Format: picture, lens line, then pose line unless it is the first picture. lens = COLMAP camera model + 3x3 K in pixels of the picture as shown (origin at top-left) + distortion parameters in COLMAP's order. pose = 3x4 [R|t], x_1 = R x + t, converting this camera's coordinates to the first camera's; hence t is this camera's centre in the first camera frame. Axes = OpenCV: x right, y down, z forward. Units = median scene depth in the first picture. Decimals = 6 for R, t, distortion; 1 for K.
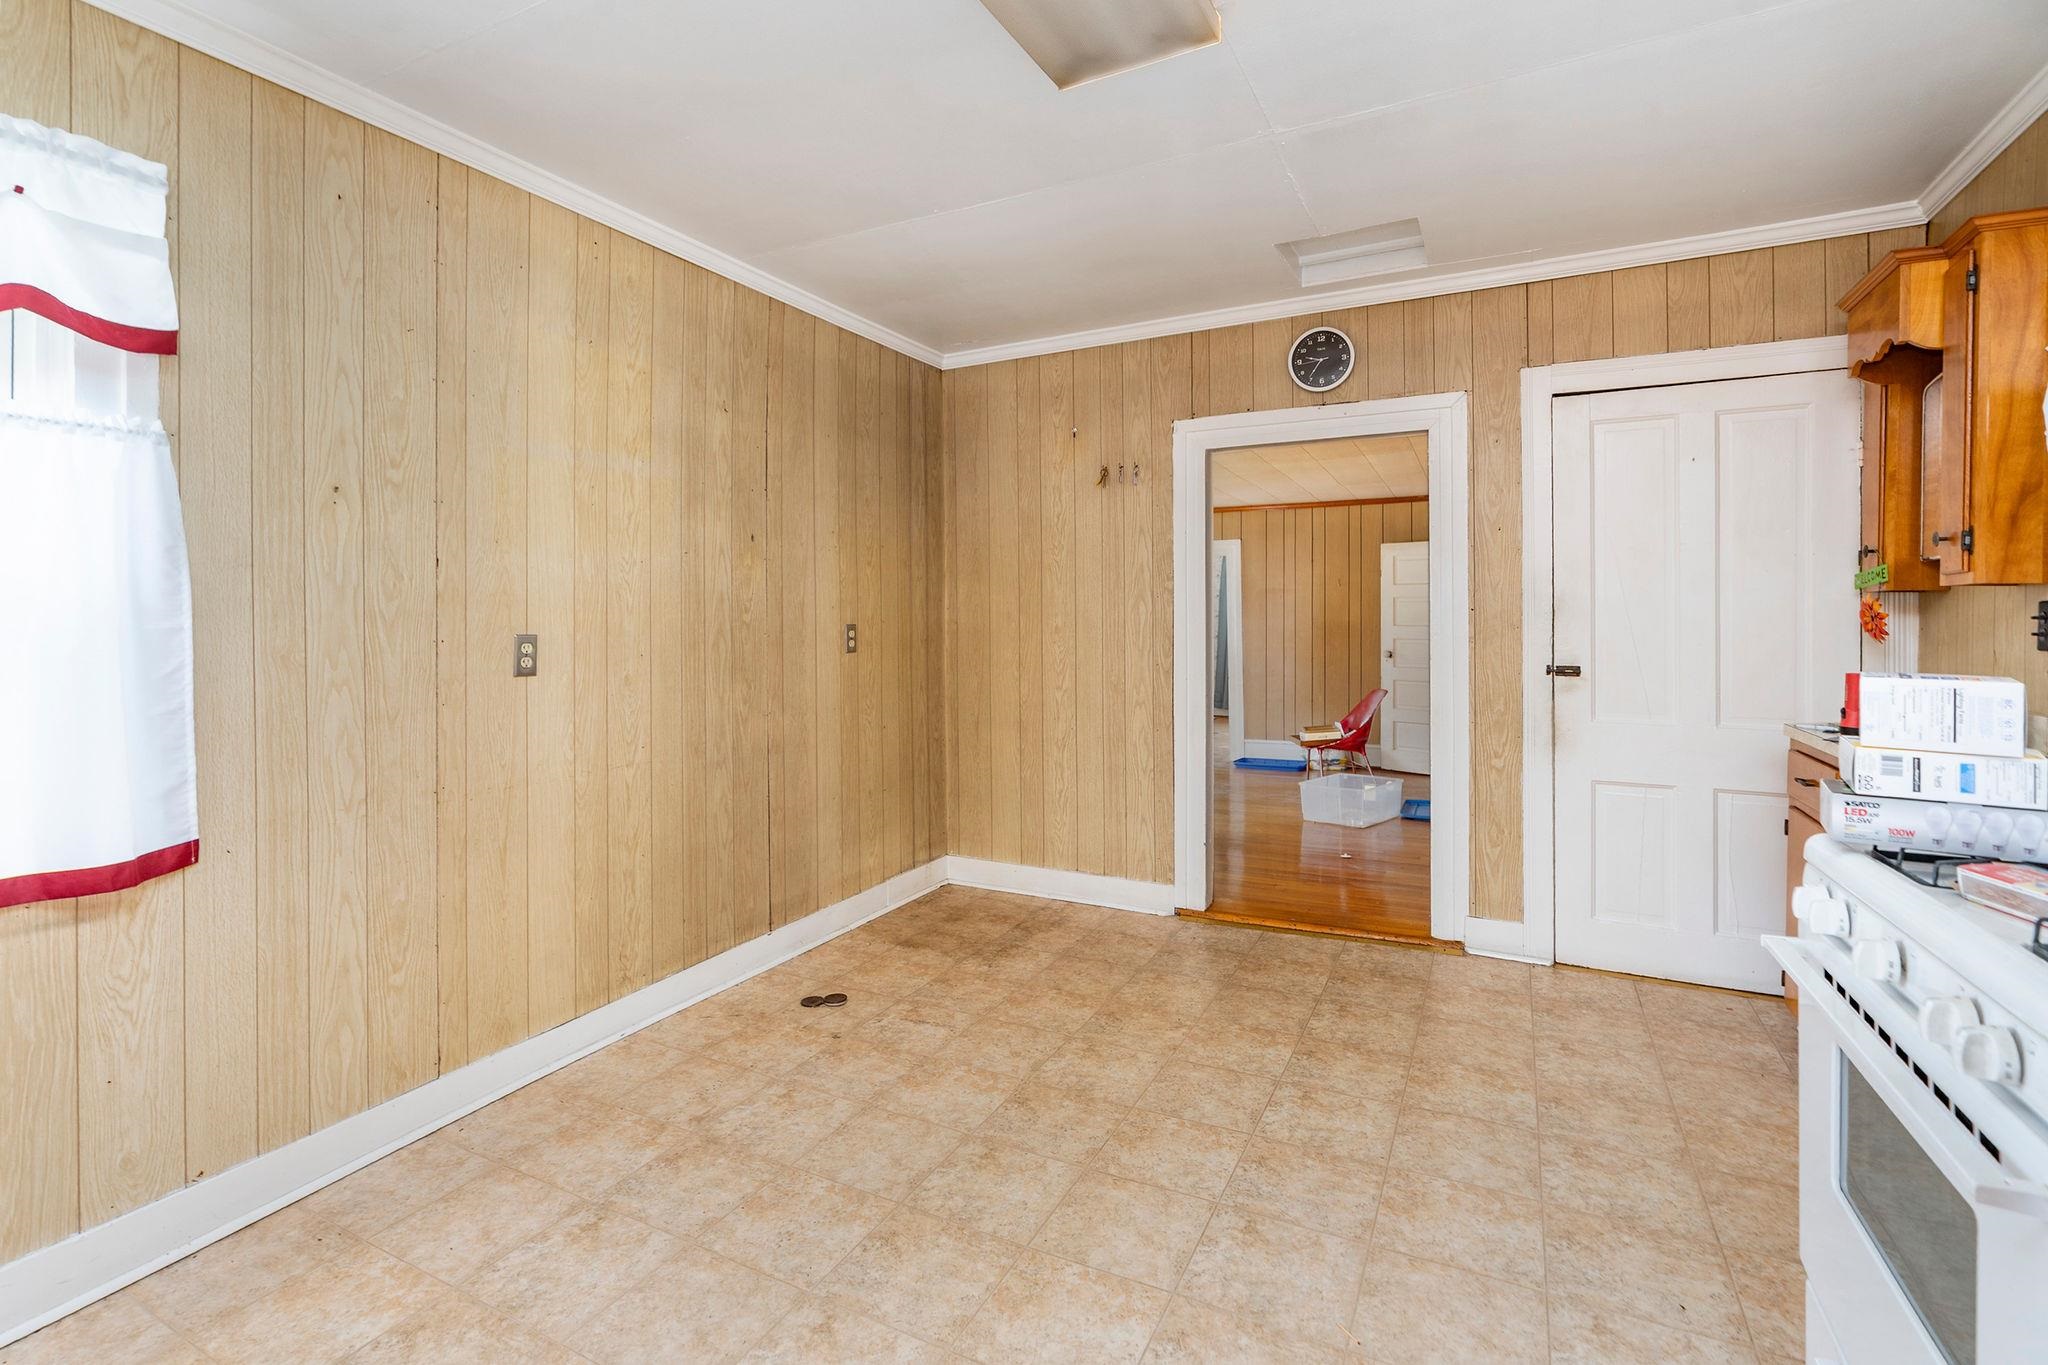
lens RADIAL K [[958.1, 0, 1000.8], [0, 958.1, 612.0], [0, 0, 1]] dist [-0.003798, 0.000527]
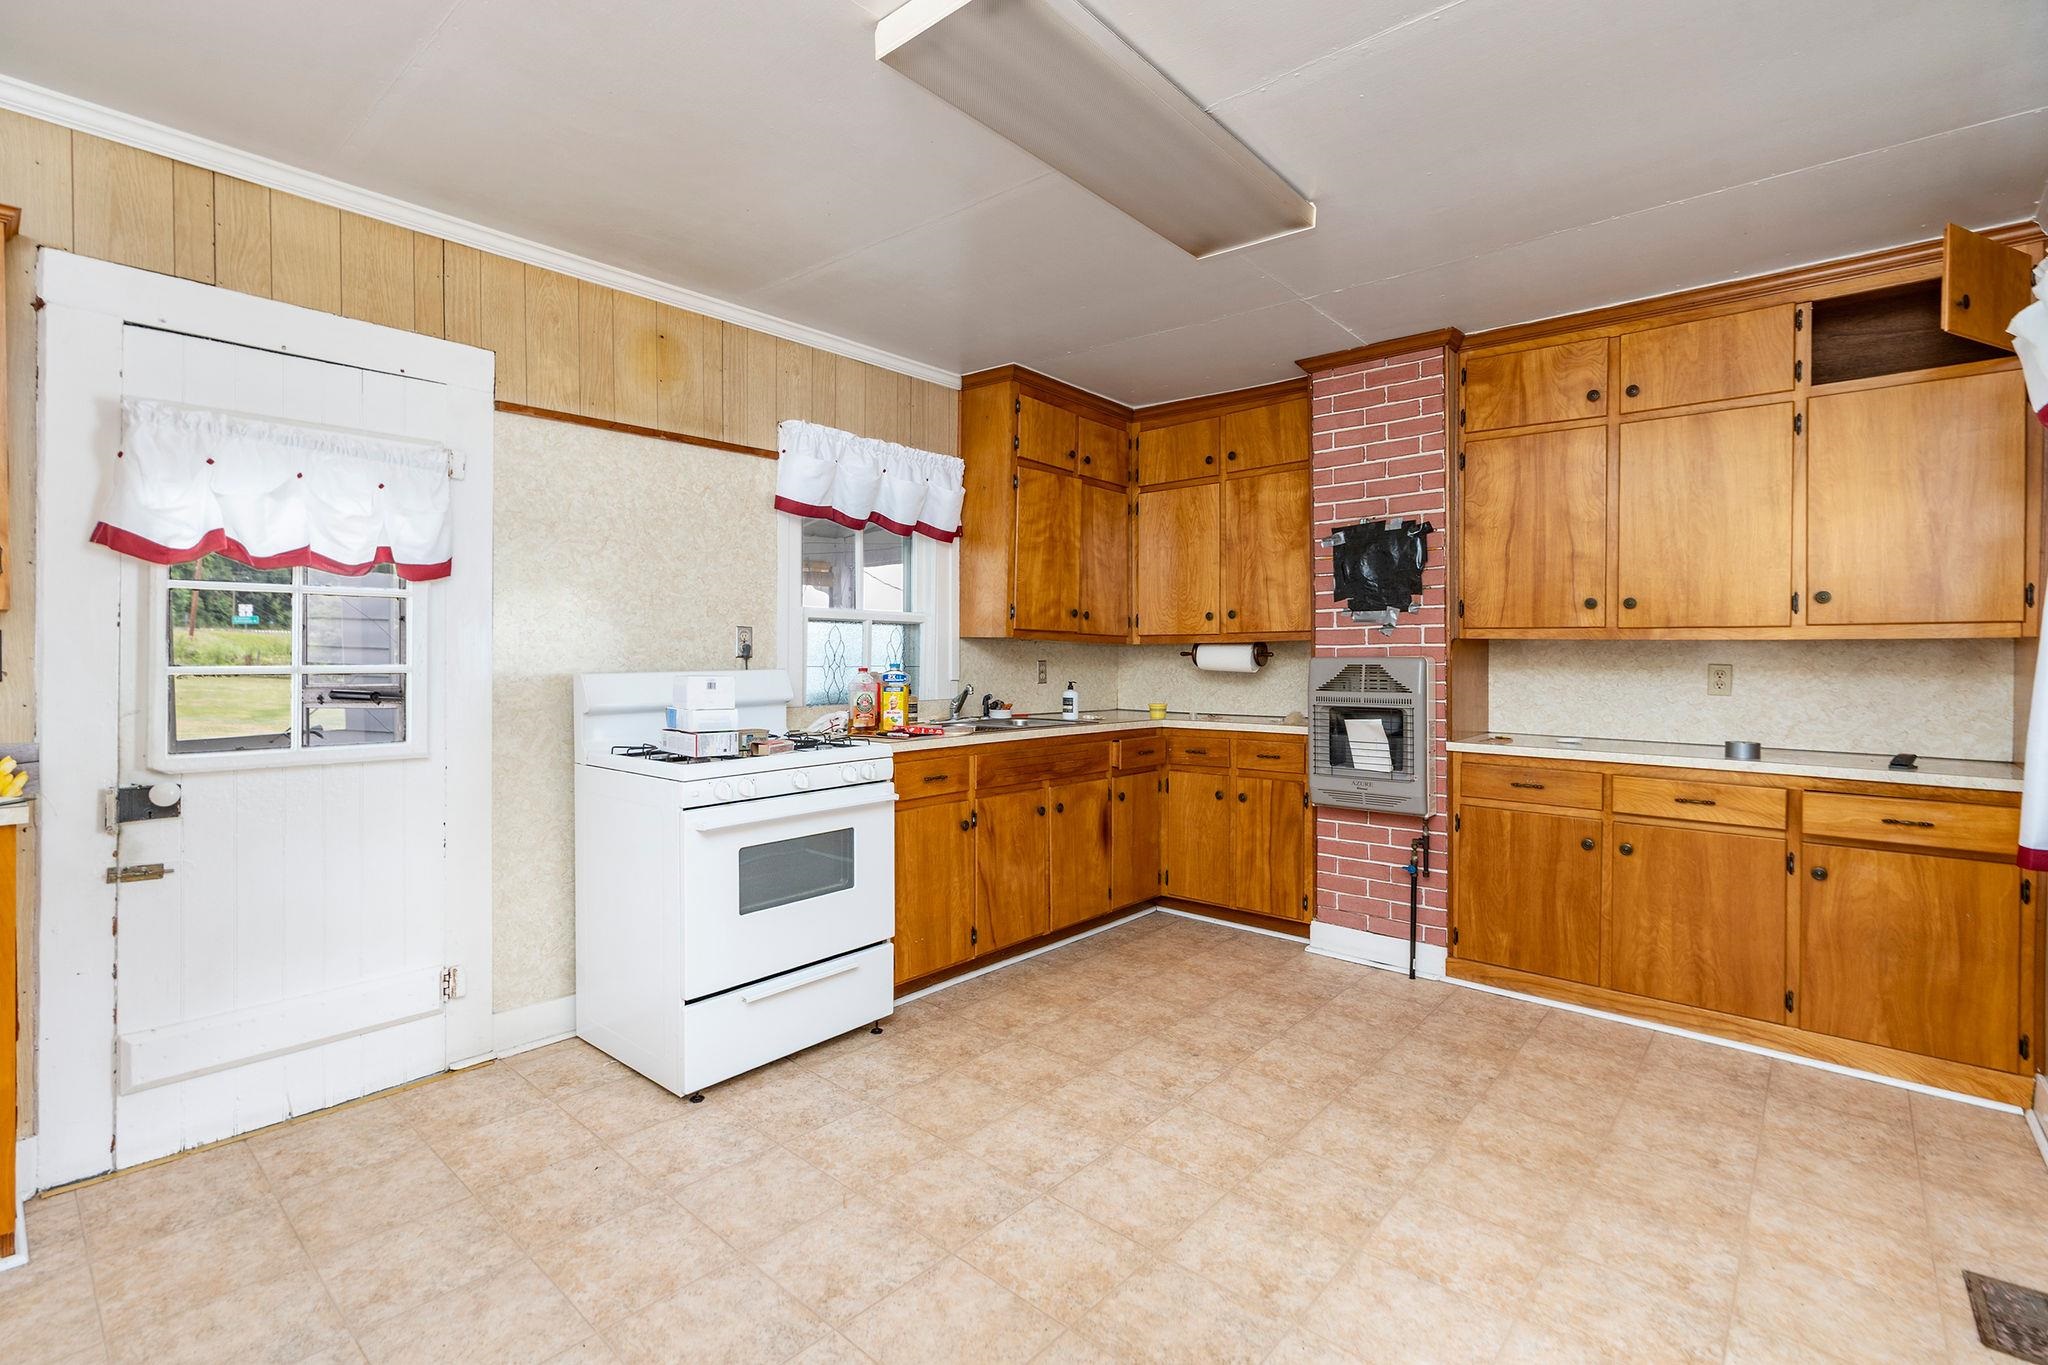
lens RADIAL K [[958.1, 0, 987.0], [0, 958.1, 660.6], [0, 0, 1]] dist [-0.003798, 0.000527]
pose [[-0.968370, -0.007701, 0.249399, -0.069681], [-0.005477, 0.999939, 0.009608, 0.003057], [-0.249457, 0.007938, -0.968353, 1.080881]]
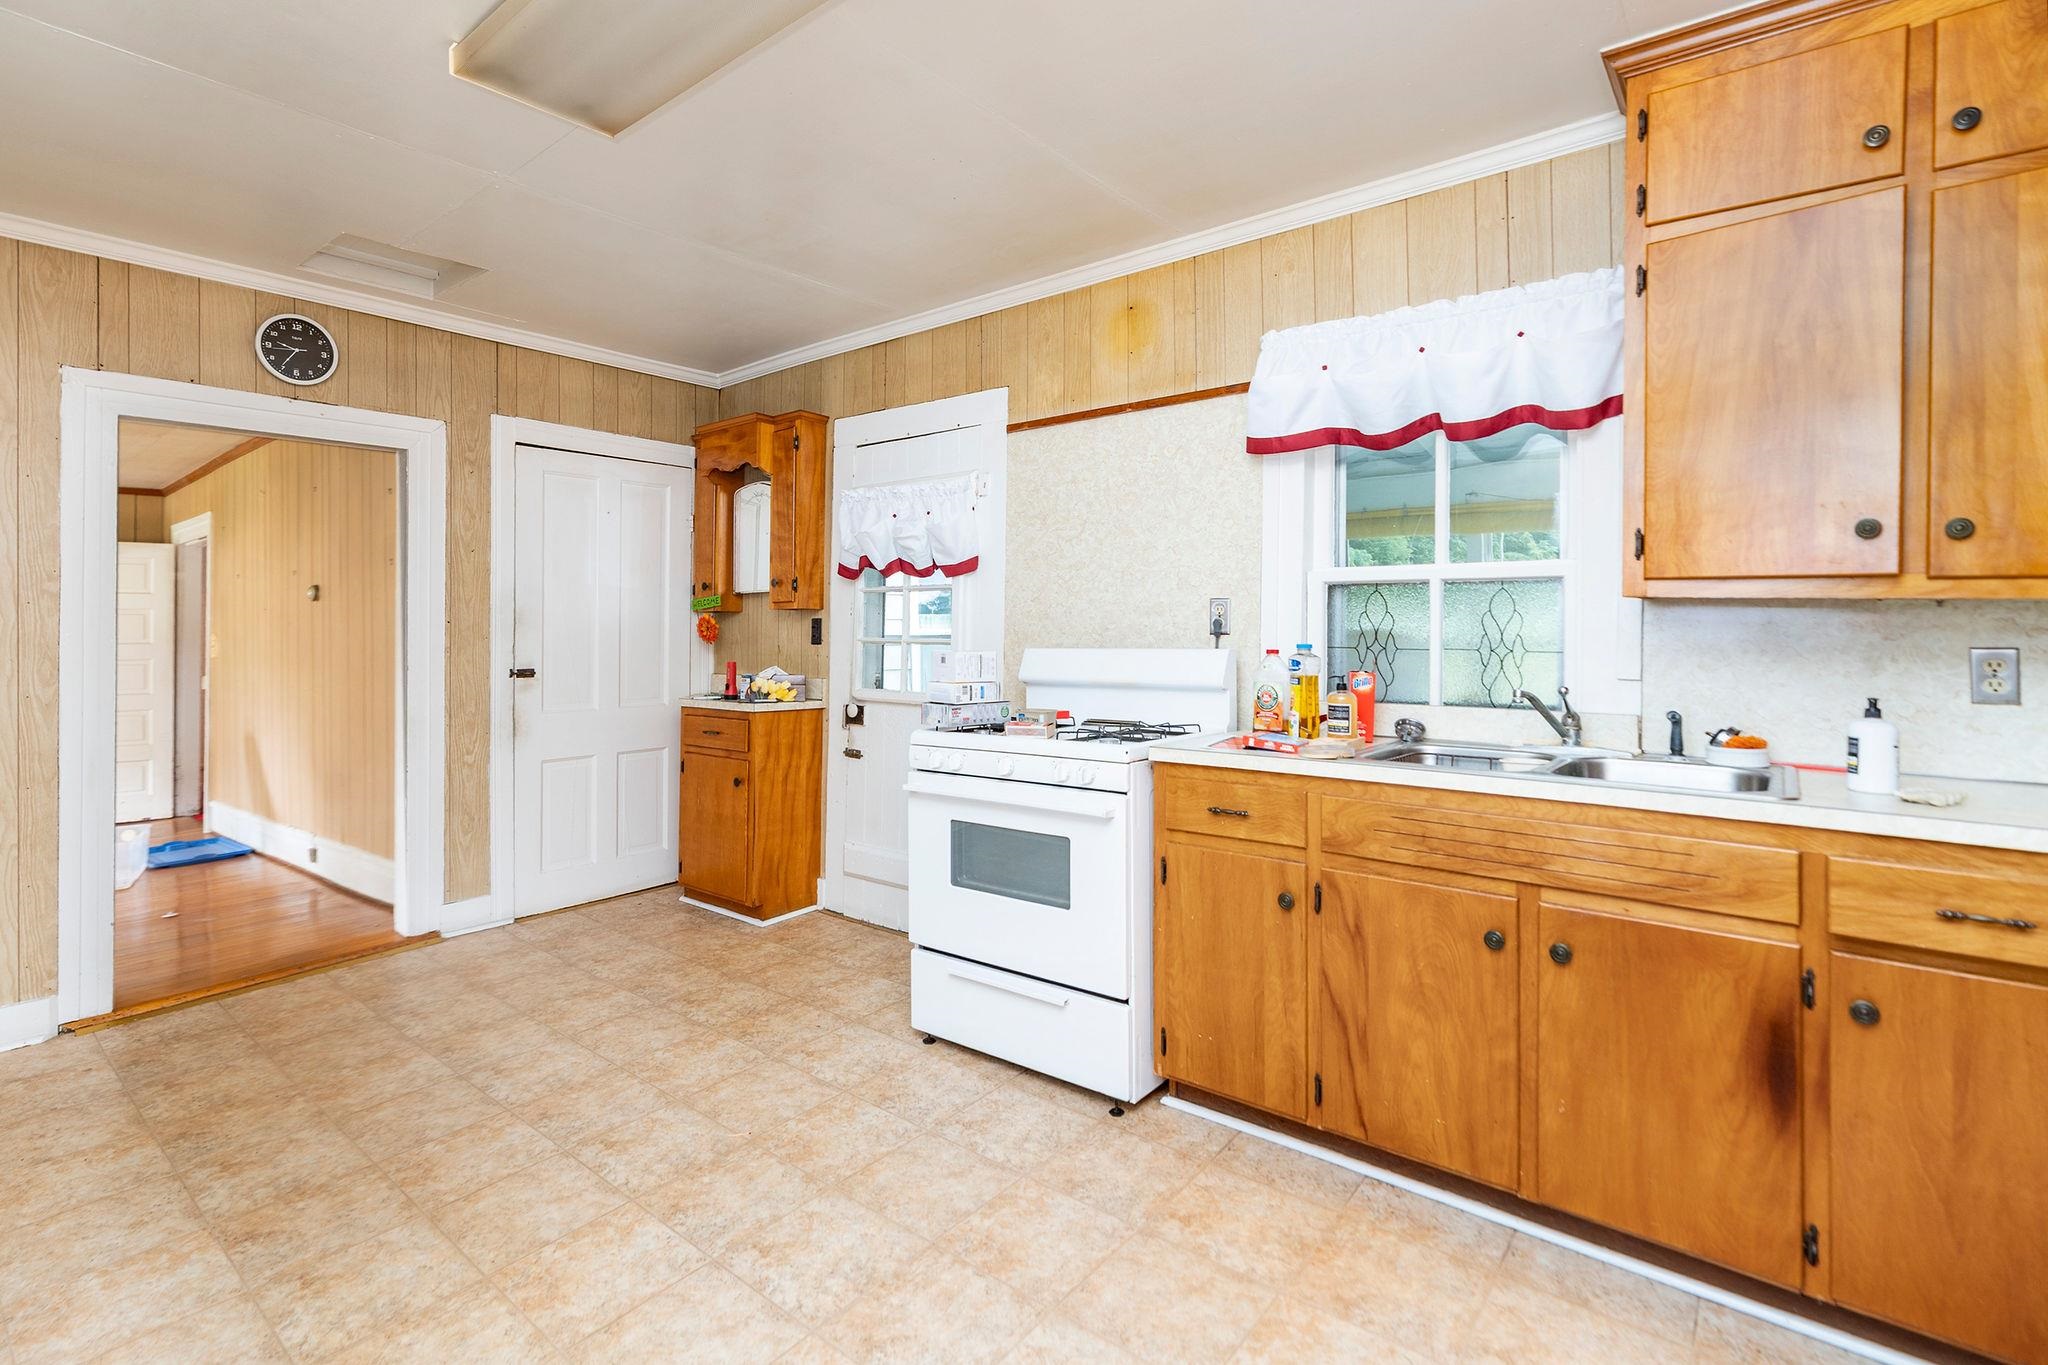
lens RADIAL K [[958.1, 0, 999.4], [0, 958.1, 621.6], [0, 0, 1]] dist [-0.003798, 0.000527]
pose [[0.201404, 0.005638, 0.979492, -0.461847], [0.001137, 0.999981, -0.005990, 0.004204], [-0.979508, 0.002320, 0.201394, 0.166538]]
